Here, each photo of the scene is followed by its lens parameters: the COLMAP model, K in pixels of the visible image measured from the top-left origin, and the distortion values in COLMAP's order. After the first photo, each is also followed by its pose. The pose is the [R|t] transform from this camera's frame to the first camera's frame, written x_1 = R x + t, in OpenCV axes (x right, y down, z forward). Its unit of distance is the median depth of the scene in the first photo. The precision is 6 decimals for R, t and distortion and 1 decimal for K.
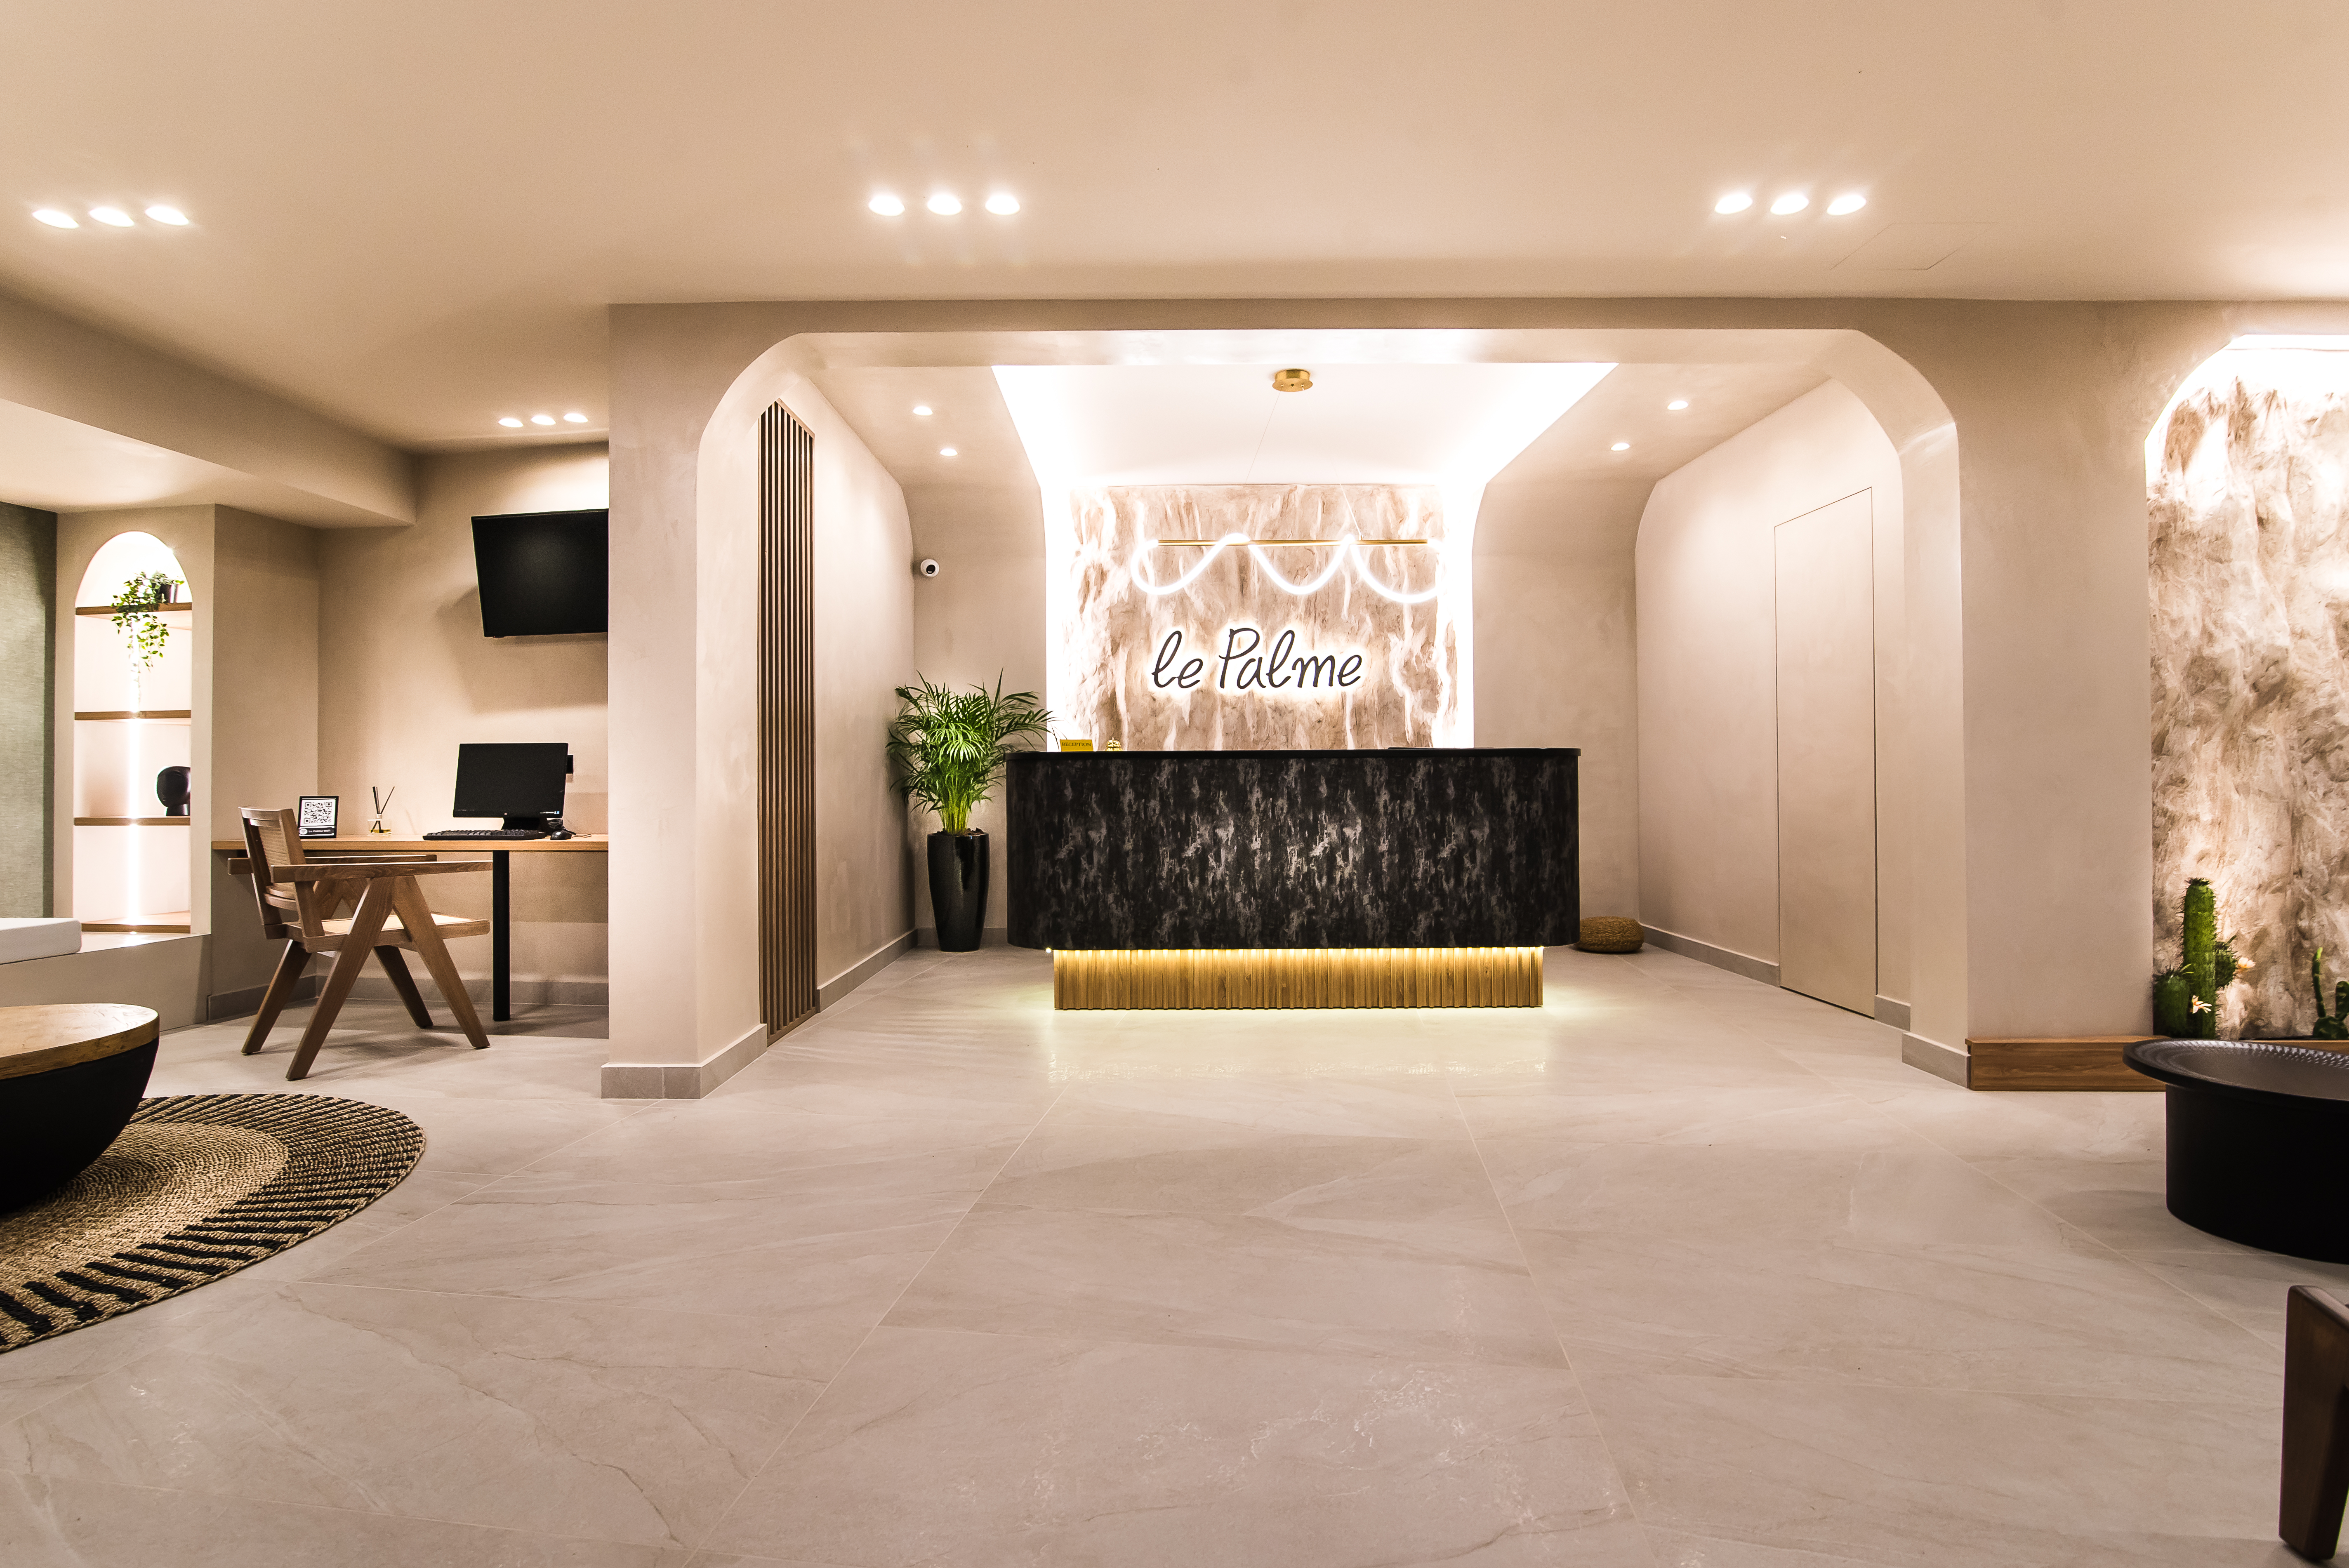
lens RADIAL K [[1155.3, 0, 1167.2], [0, 1155.3, 758.7], [0, 0, 1]] dist [-0.018665, 0.001068]
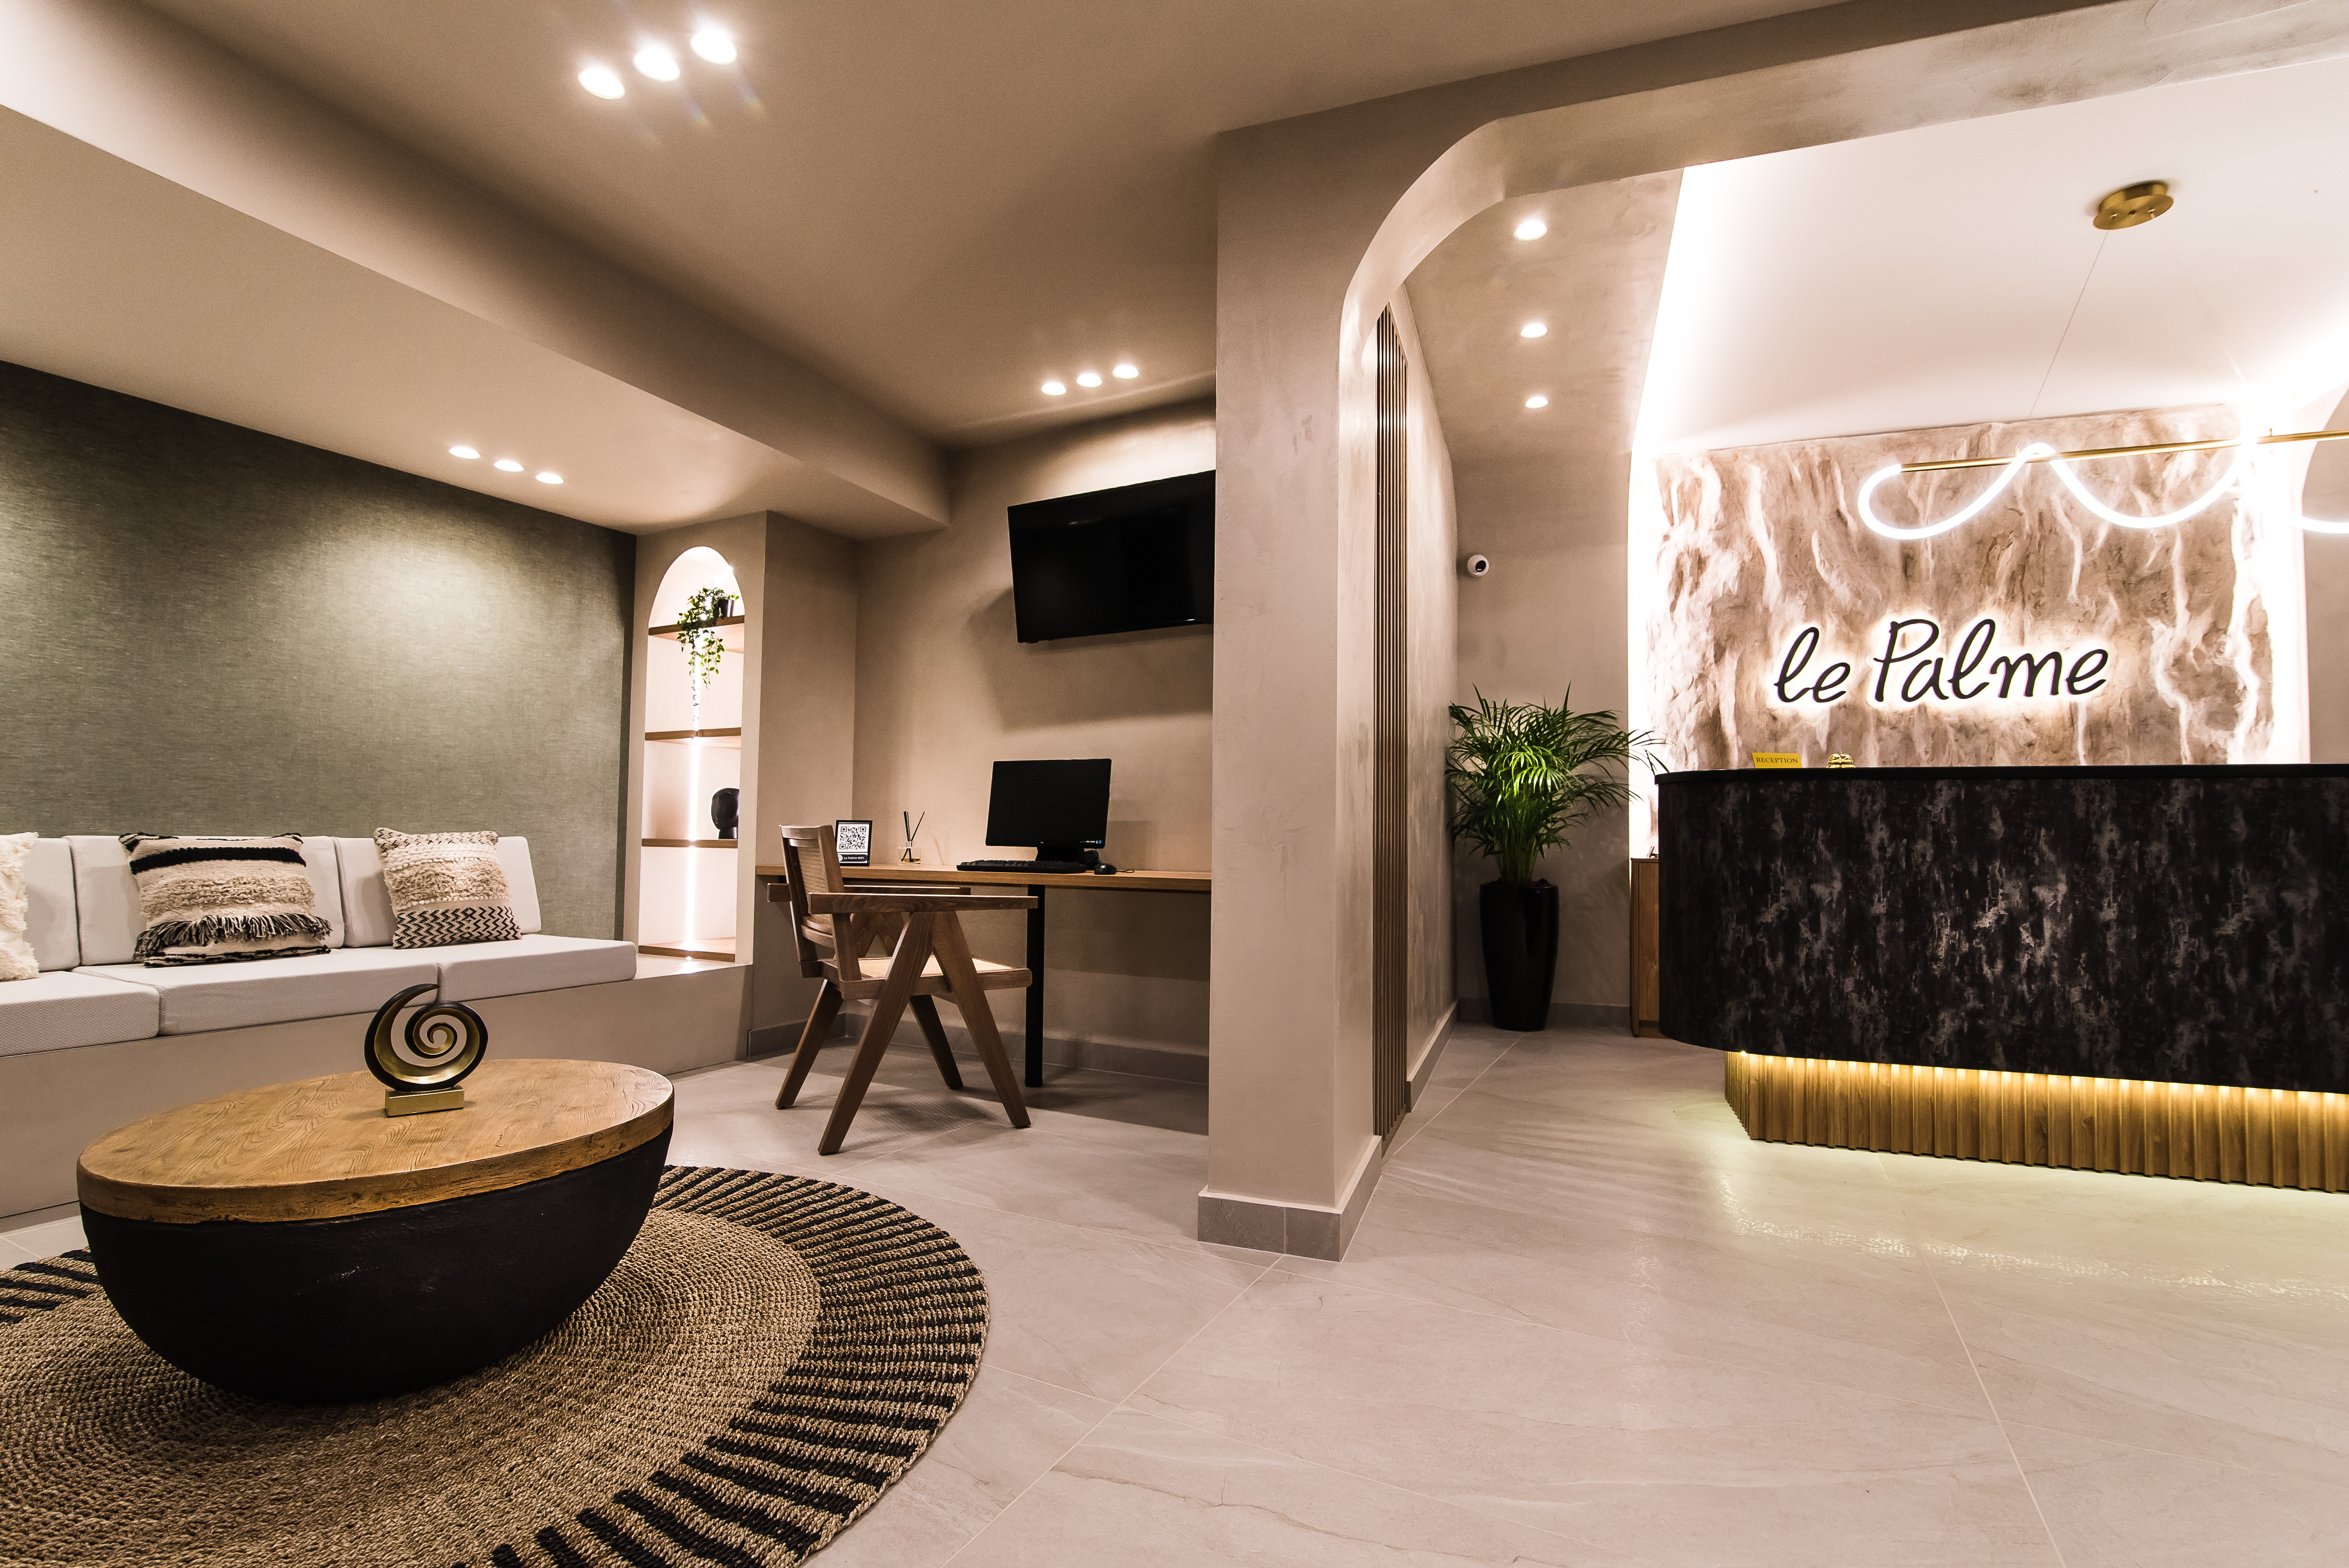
lens RADIAL K [[1090.5, 0, 1174.5], [0, 1090.5, 784.0], [0, 0, 1]] dist [-0.018328, -0.000028]
pose [[0.942176, 0.001838, -0.335113, -0.200914], [-0.012497, 0.999482, -0.029652, 0.025984], [0.334885, 0.032126, 0.941711, 0.255060]]
